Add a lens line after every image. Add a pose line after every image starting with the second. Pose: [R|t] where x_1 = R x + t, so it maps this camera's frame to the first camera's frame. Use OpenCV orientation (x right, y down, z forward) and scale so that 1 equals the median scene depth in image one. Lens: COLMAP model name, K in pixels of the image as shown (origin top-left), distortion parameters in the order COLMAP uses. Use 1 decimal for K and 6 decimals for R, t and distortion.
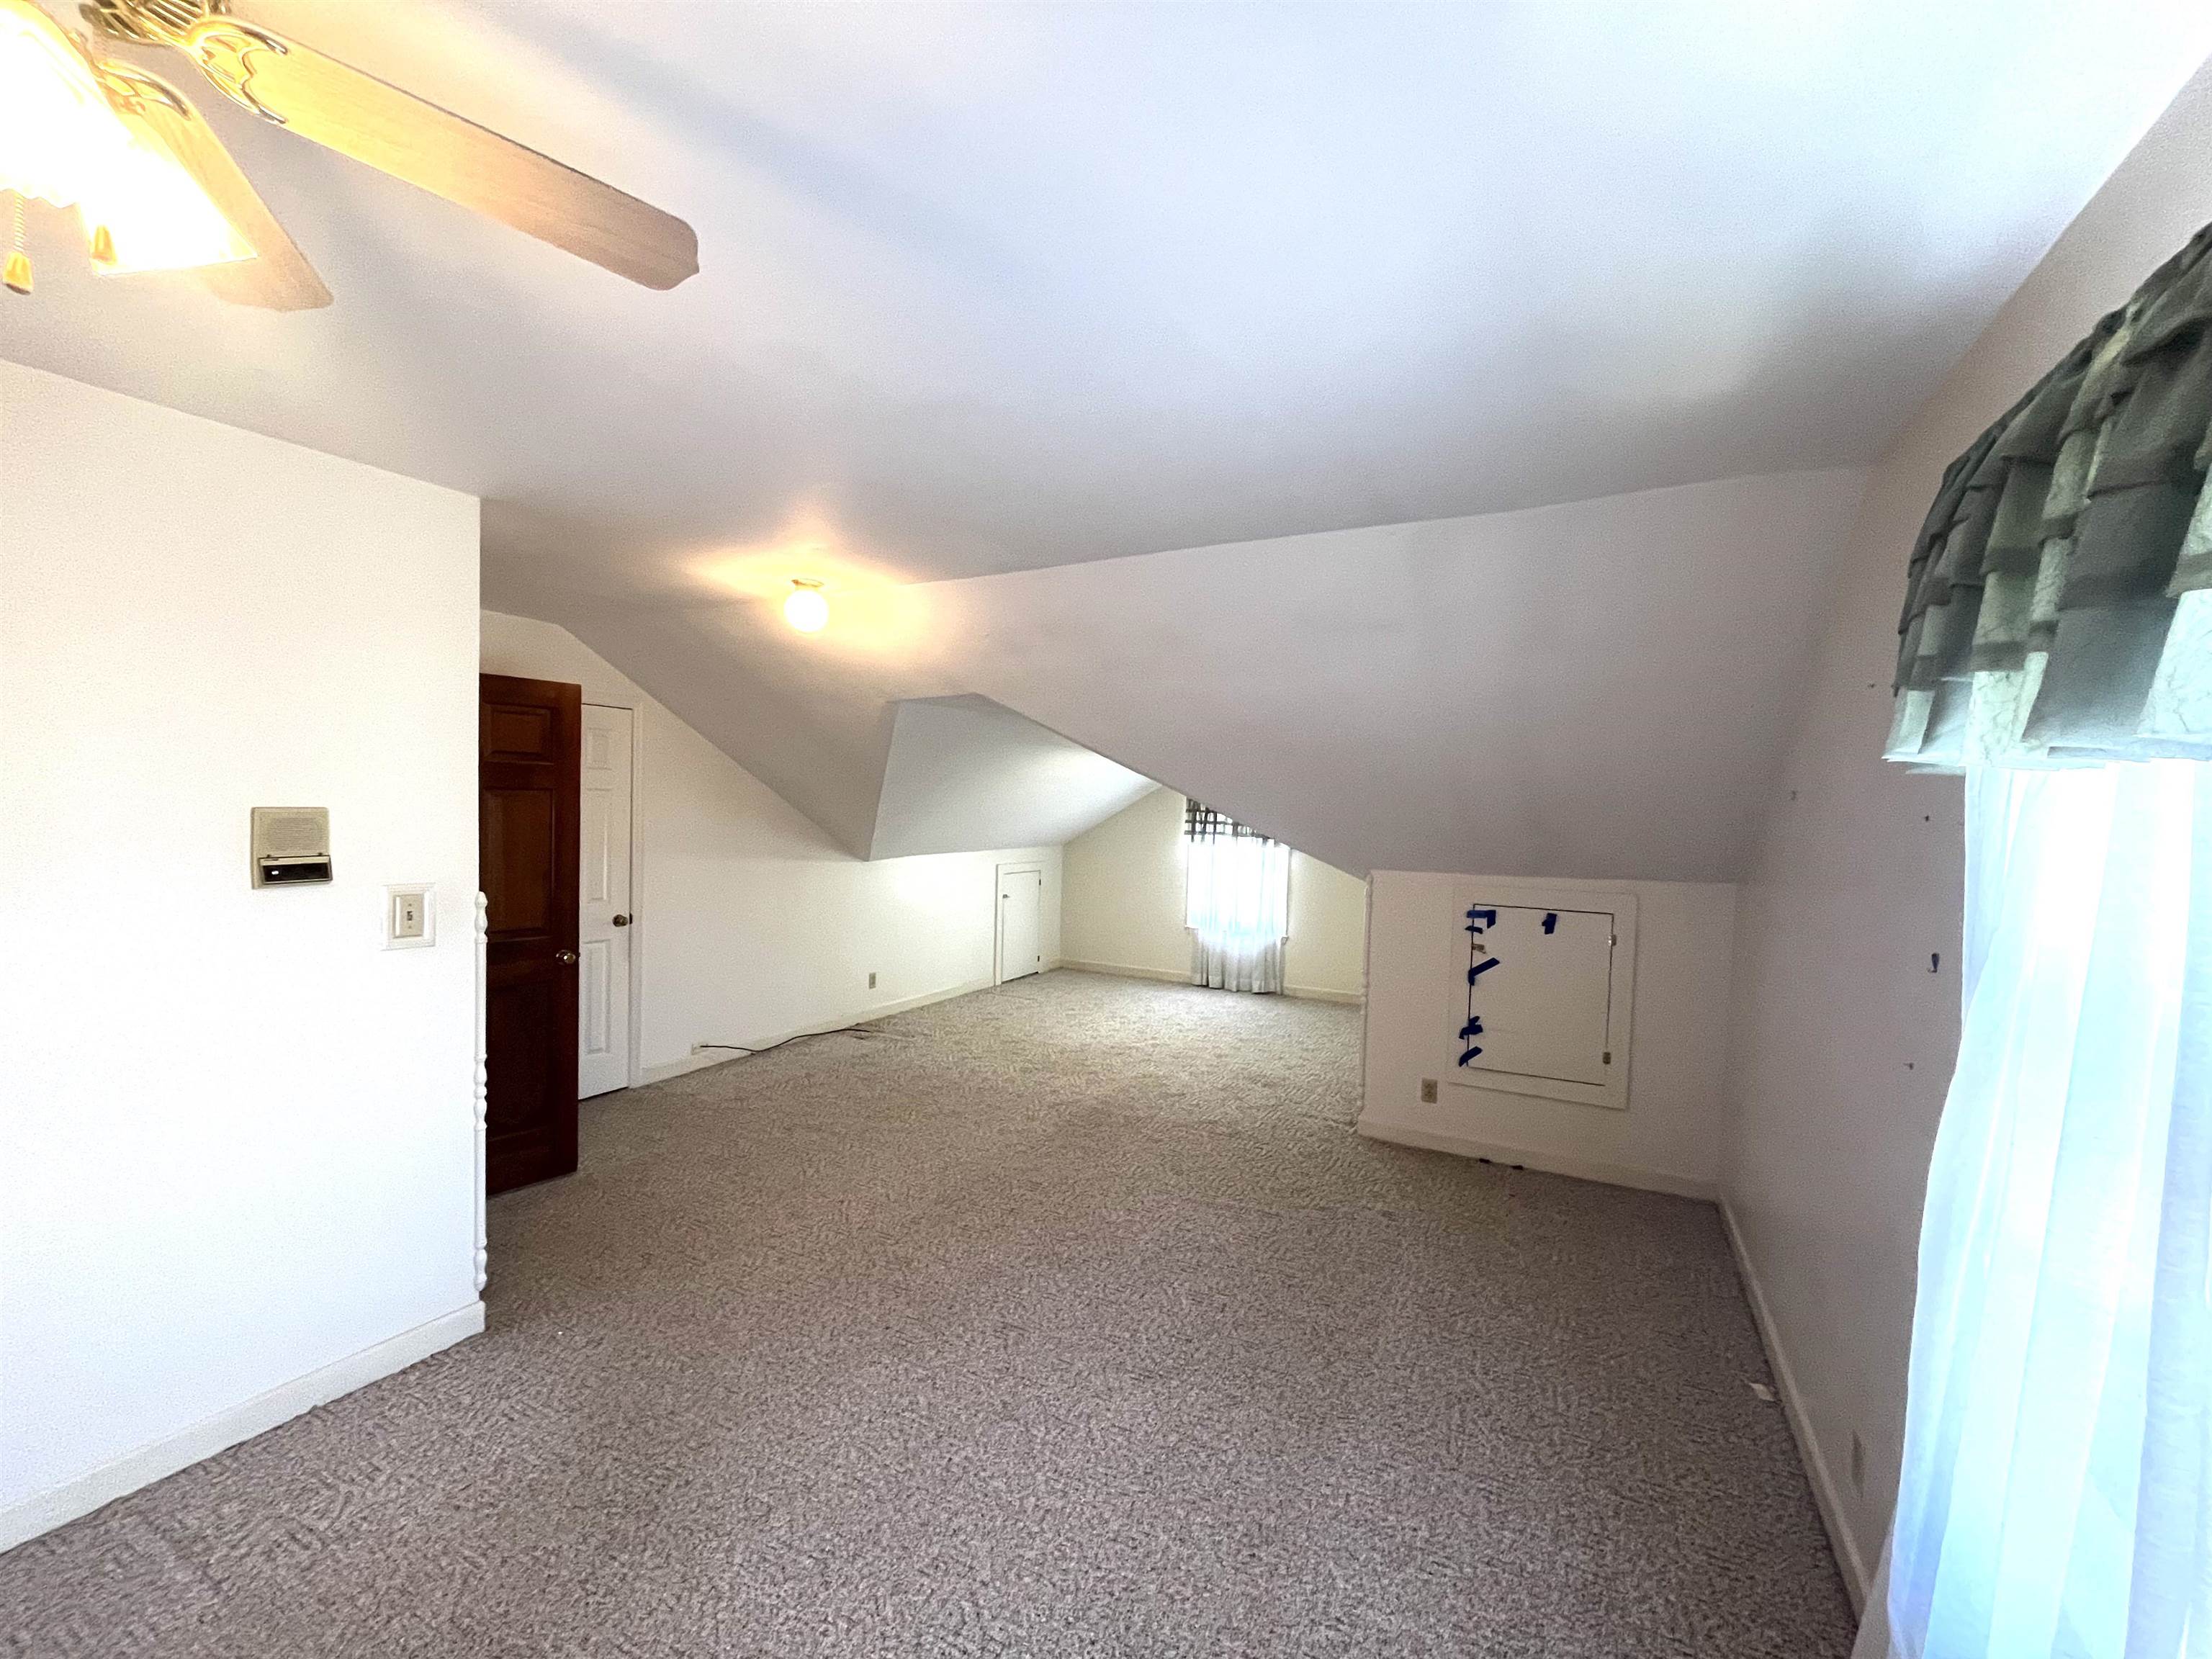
lens RADIAL K [[894.7, 0, 1109.7], [0, 894.7, 840.5], [0, 0, 1]] dist [-0.003982, 0.000230]
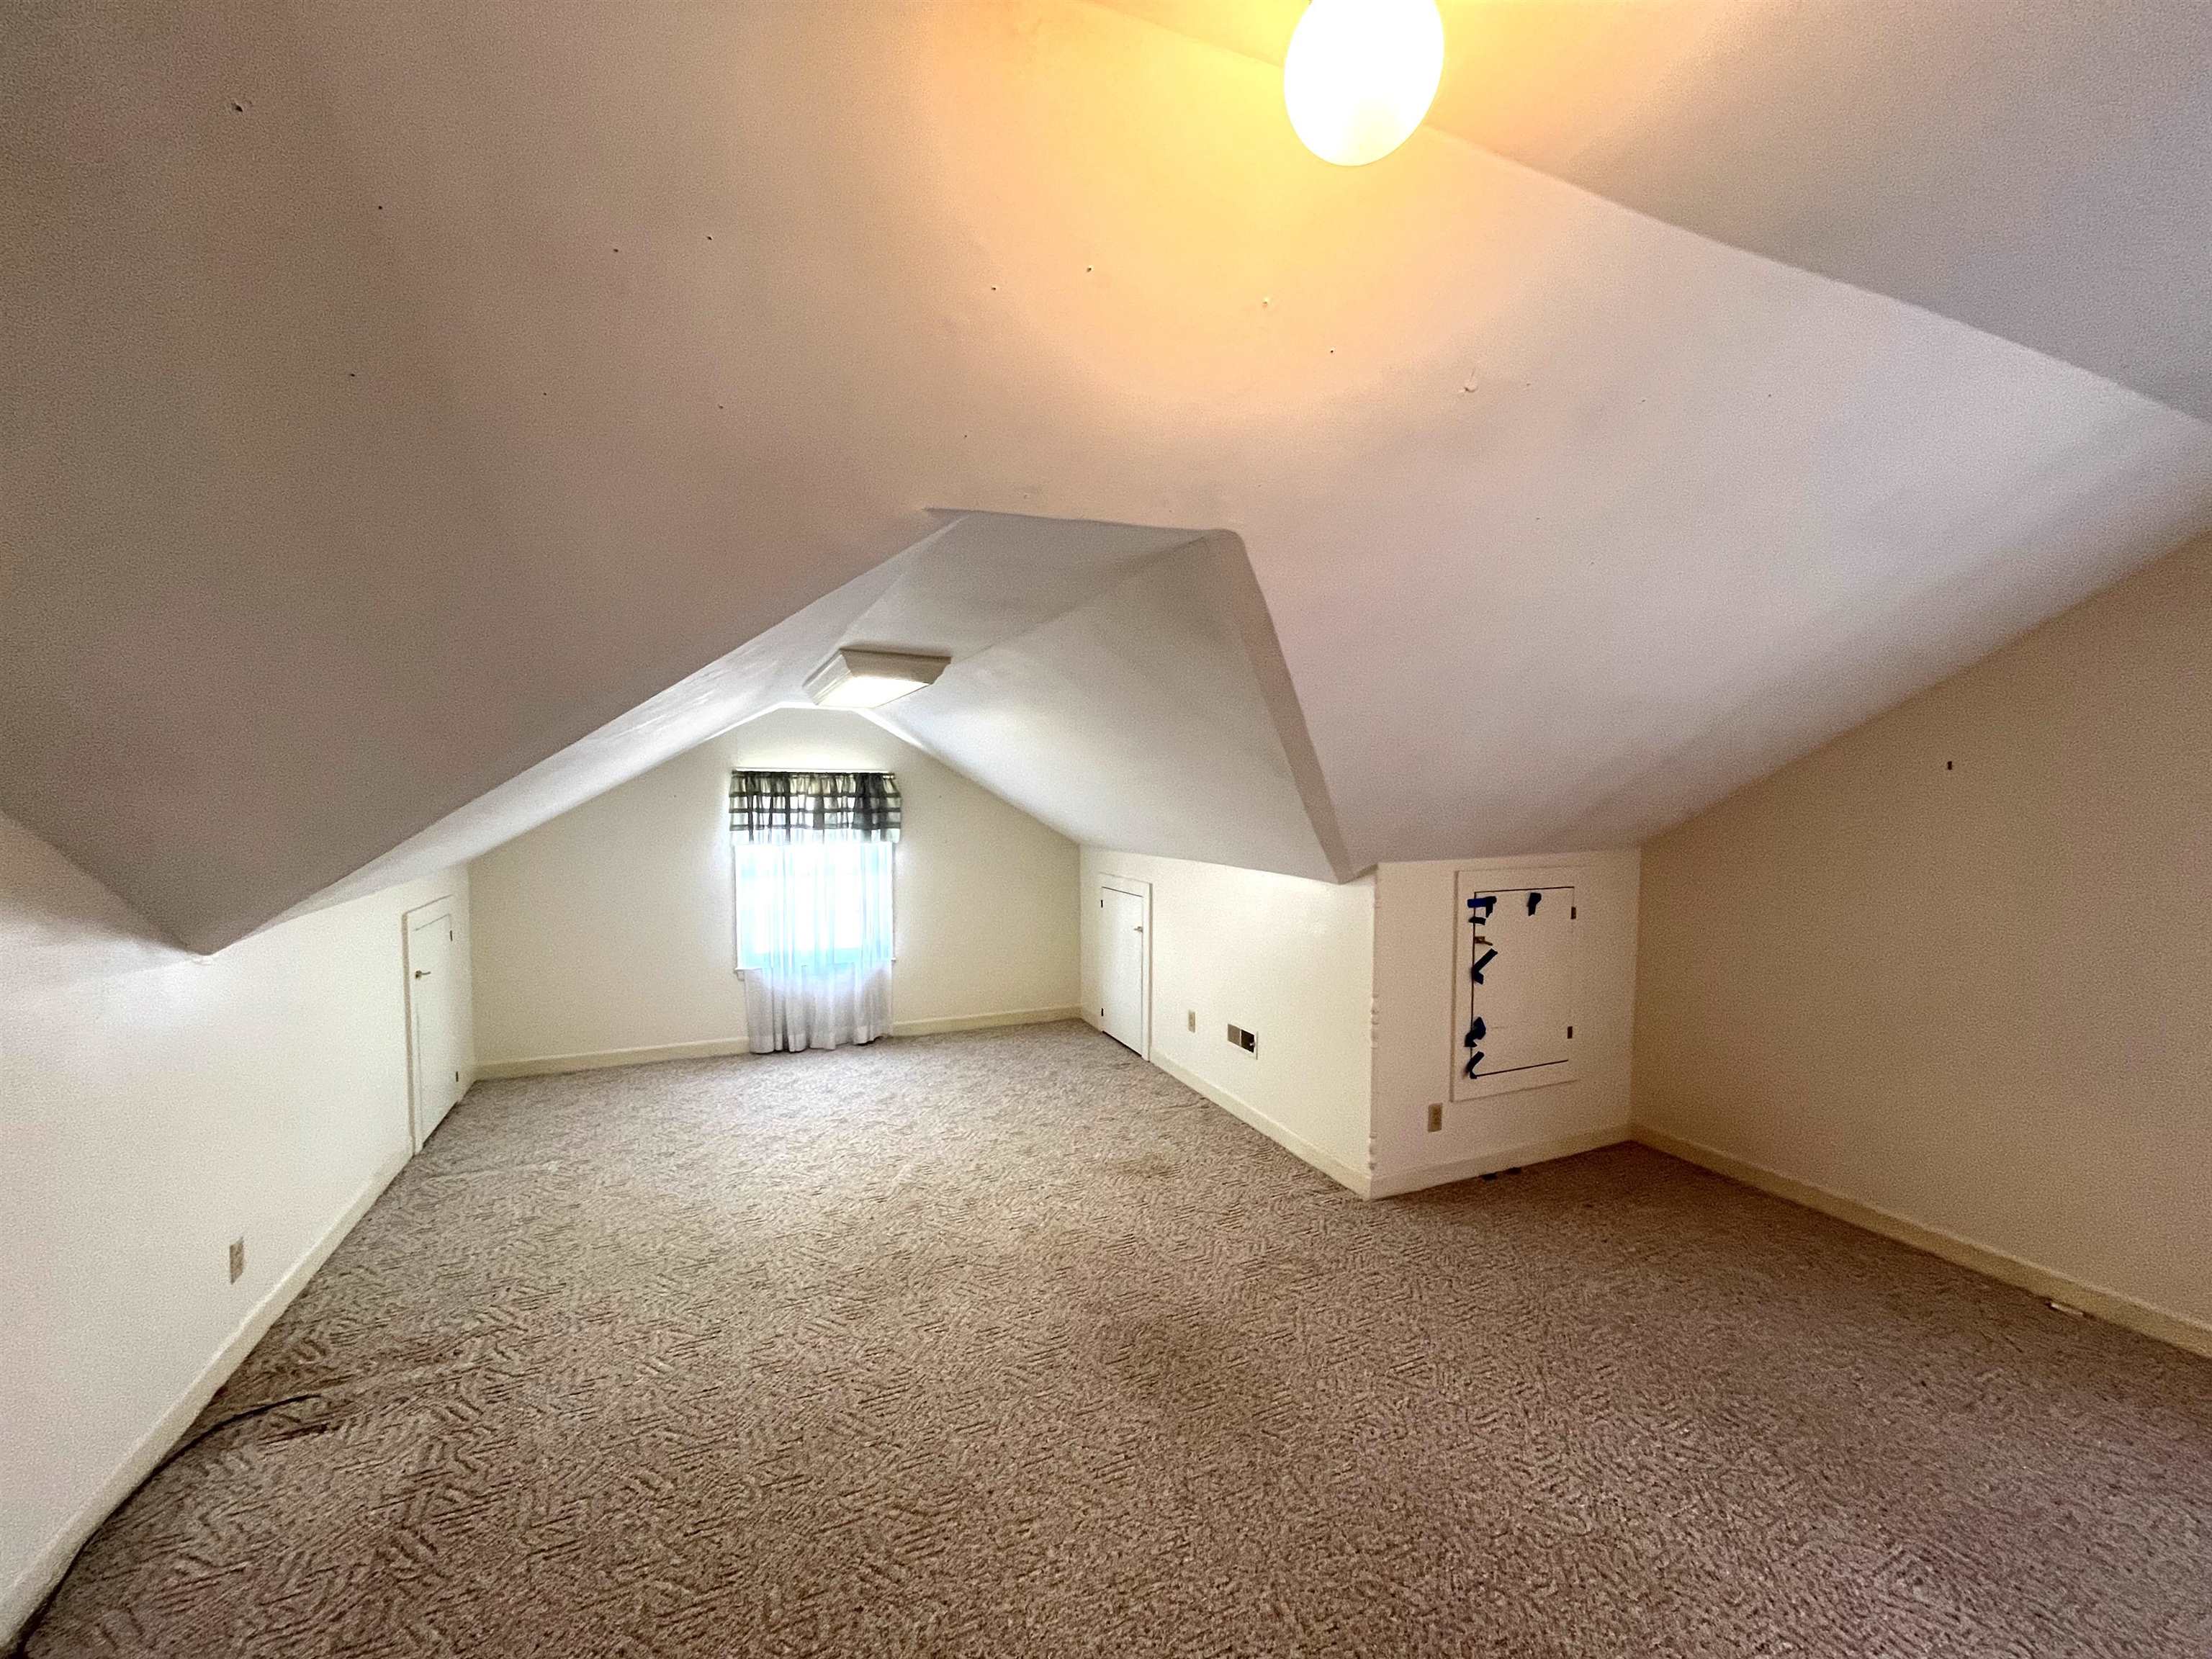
lens RADIAL K [[894.7, 0, 1105.3], [0, 894.7, 825.0], [0, 0, 1]] dist [-0.003982, 0.000230]
pose [[0.628614, -0.054577, 0.775800, -0.447106], [0.045637, 0.998404, 0.033259, -0.035662], [-0.776377, 0.014498, 0.630102, 0.657798]]
